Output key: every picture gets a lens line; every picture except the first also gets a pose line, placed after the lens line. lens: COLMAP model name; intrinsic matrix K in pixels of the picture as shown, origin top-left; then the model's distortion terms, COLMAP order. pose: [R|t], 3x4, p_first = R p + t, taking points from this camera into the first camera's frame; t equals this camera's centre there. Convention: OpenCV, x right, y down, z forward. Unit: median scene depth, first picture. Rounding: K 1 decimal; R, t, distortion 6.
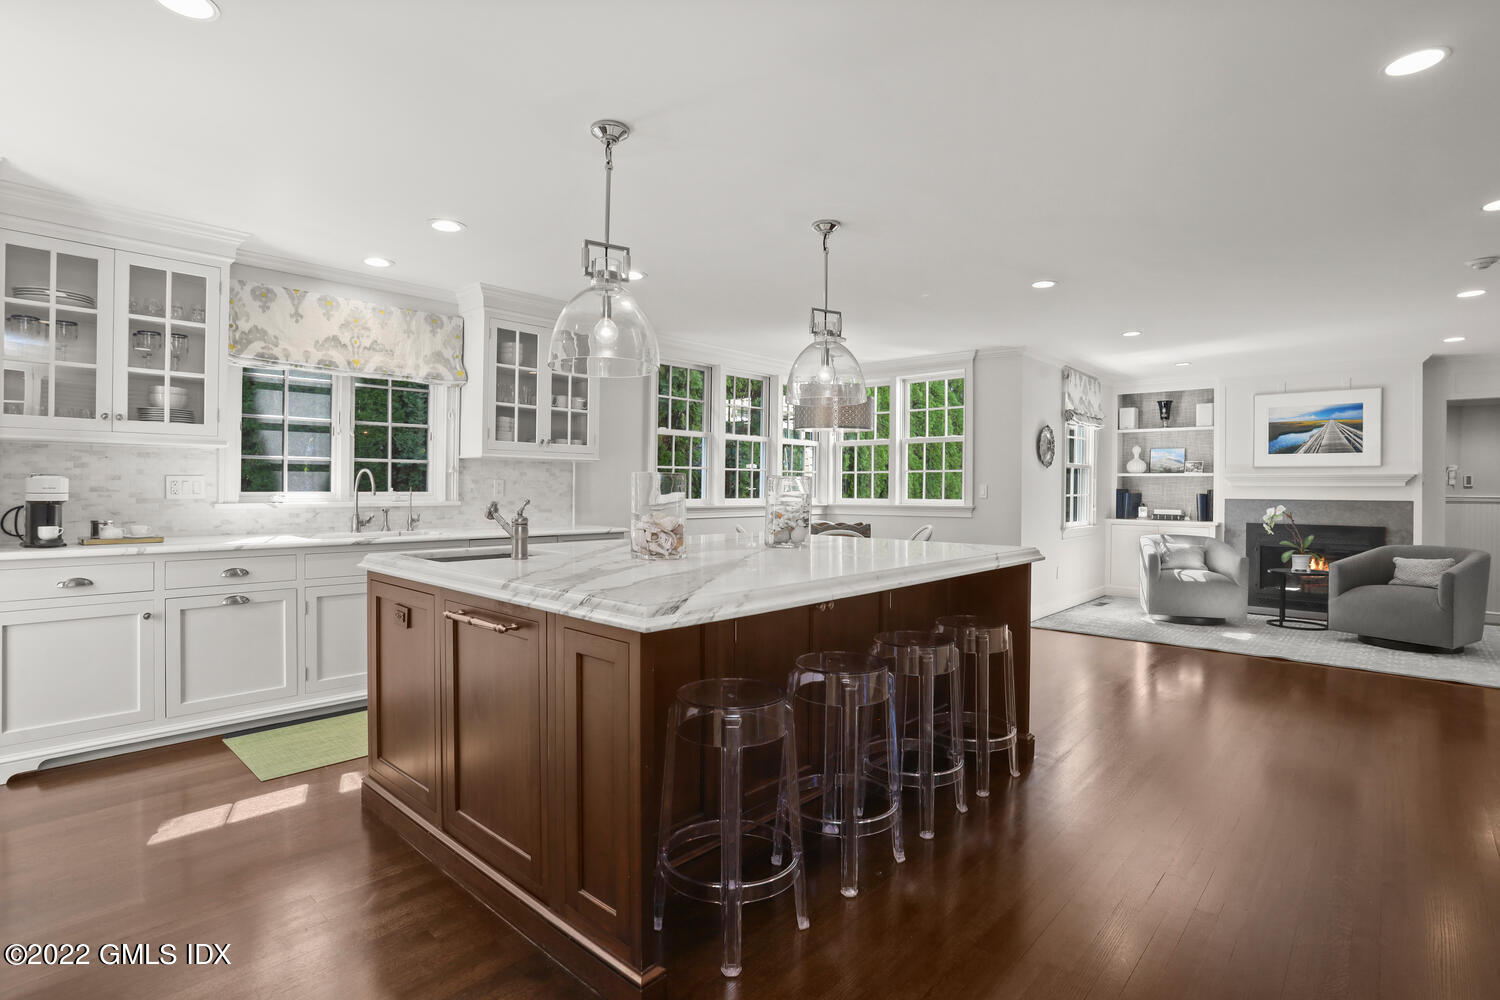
lens RADIAL K [[761.0, 0, 731.3], [0, 761.0, 492.5], [0, 0, 1]] dist [-0.042887, 0.023428]
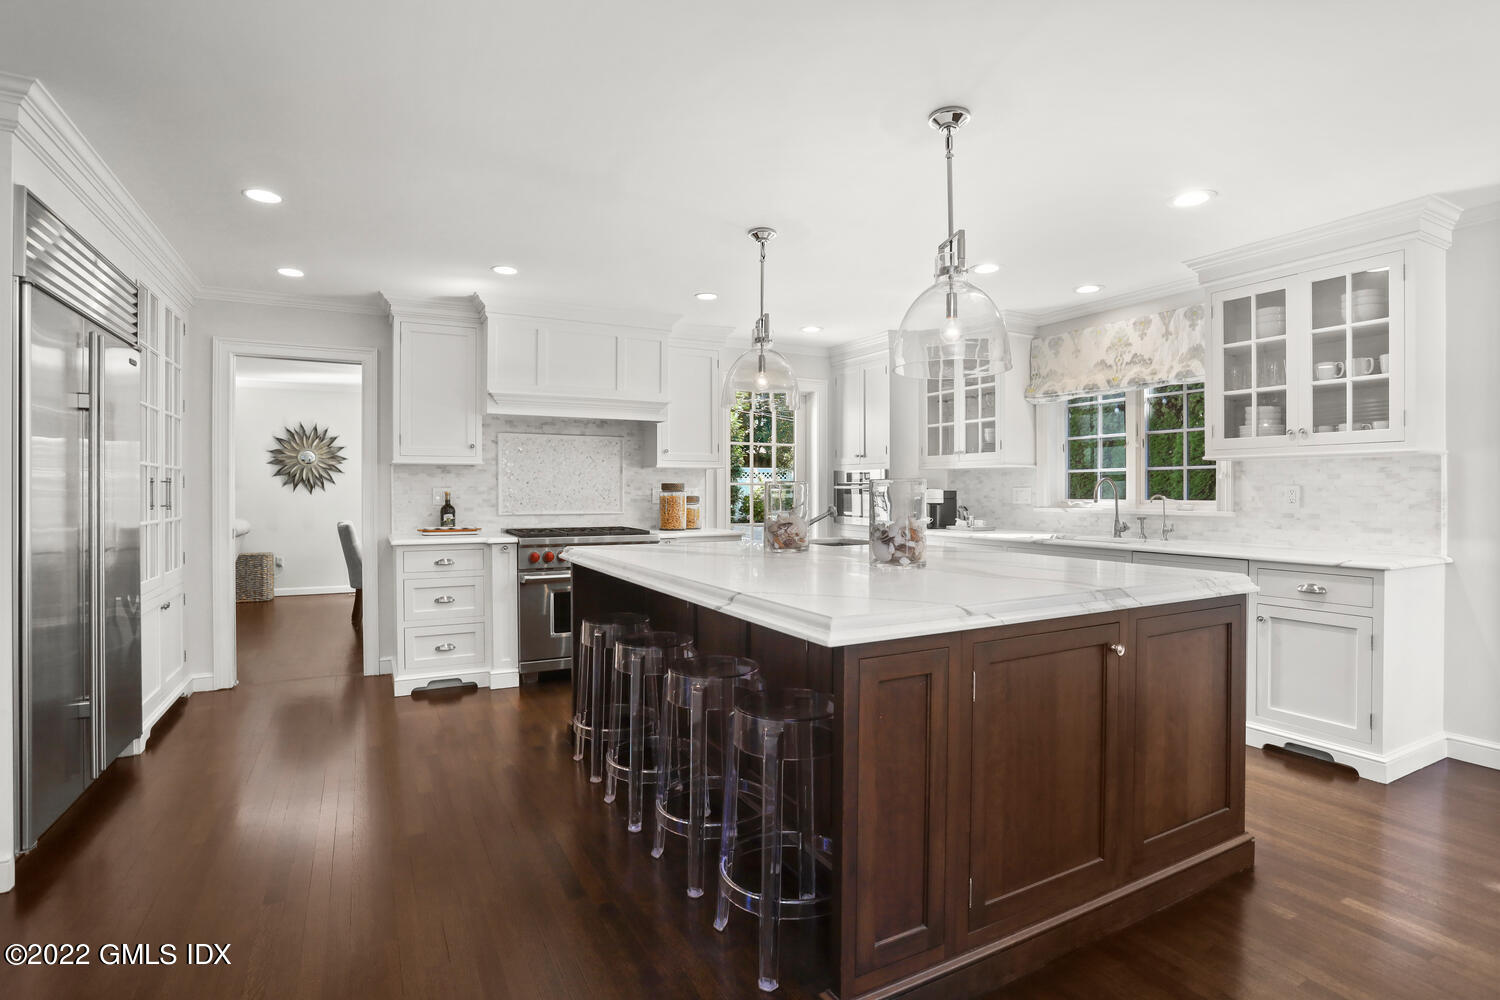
lens RADIAL K [[761.0, 0, 731.3], [0, 761.0, 492.5], [0, 0, 1]] dist [-0.042887, 0.023428]
pose [[-0.348278, -0.000643, -0.937391, 0.655709], [-0.003144, 0.999995, 0.000482, -0.009168], [0.937386, 0.003115, -0.348279, 0.799451]]
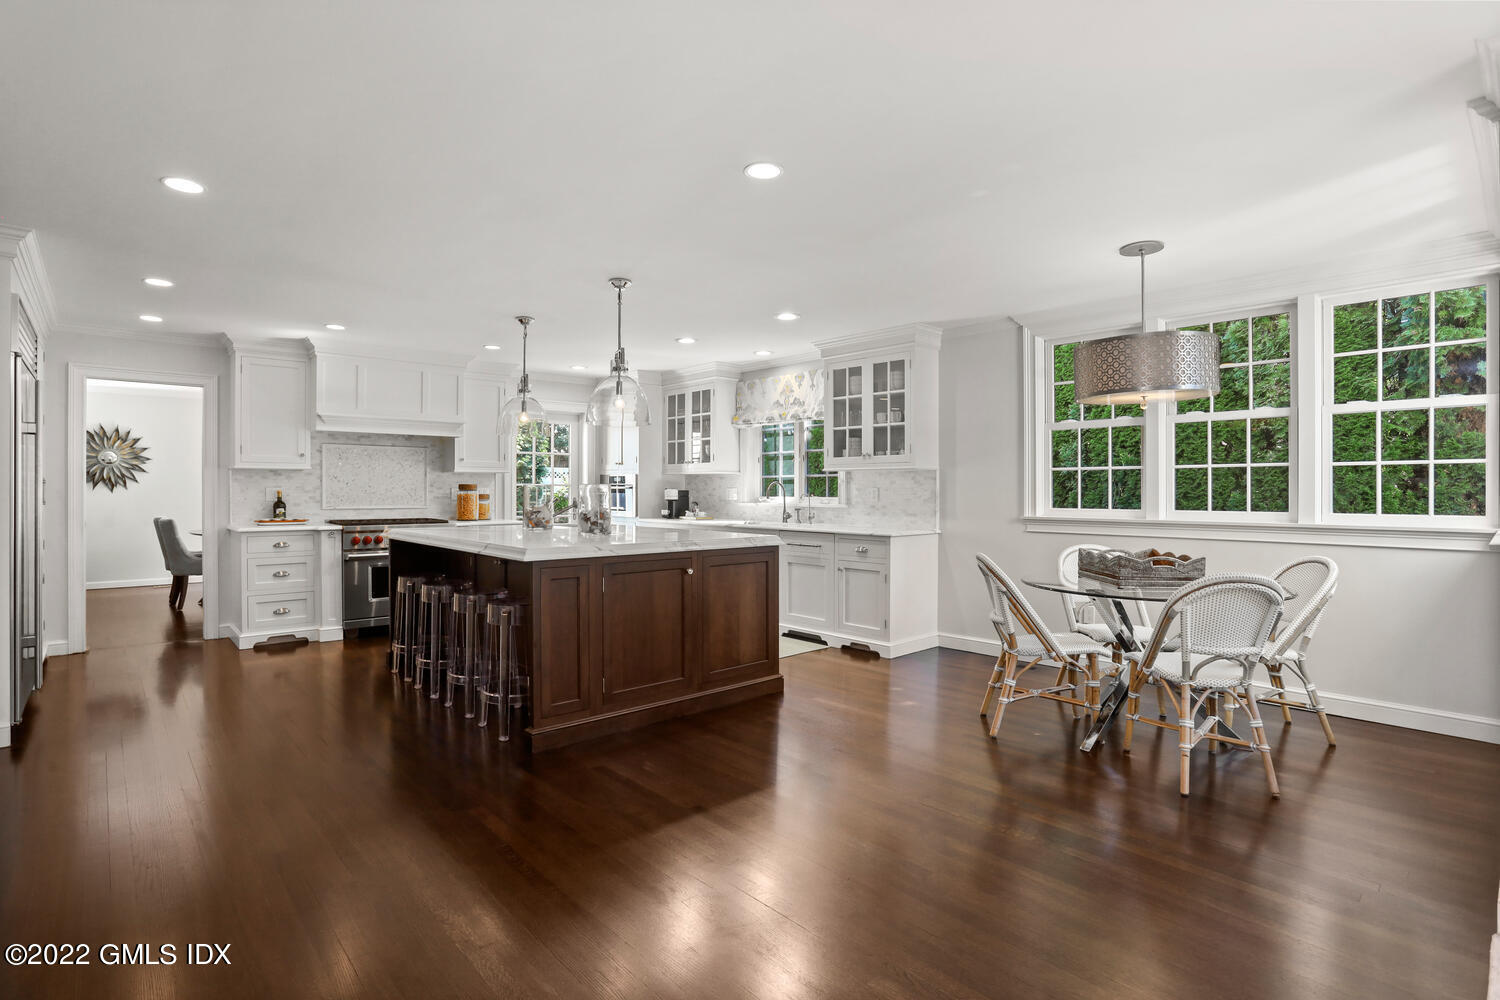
lens RADIAL K [[761.0, 0, 731.3], [0, 761.0, 492.5], [0, 0, 1]] dist [-0.042887, 0.023428]
pose [[-0.114967, 0.000828, -0.993369, 1.018069], [-0.004443, 0.999989, 0.001348, -0.010536], [0.993359, 0.004568, -0.114962, 0.997307]]
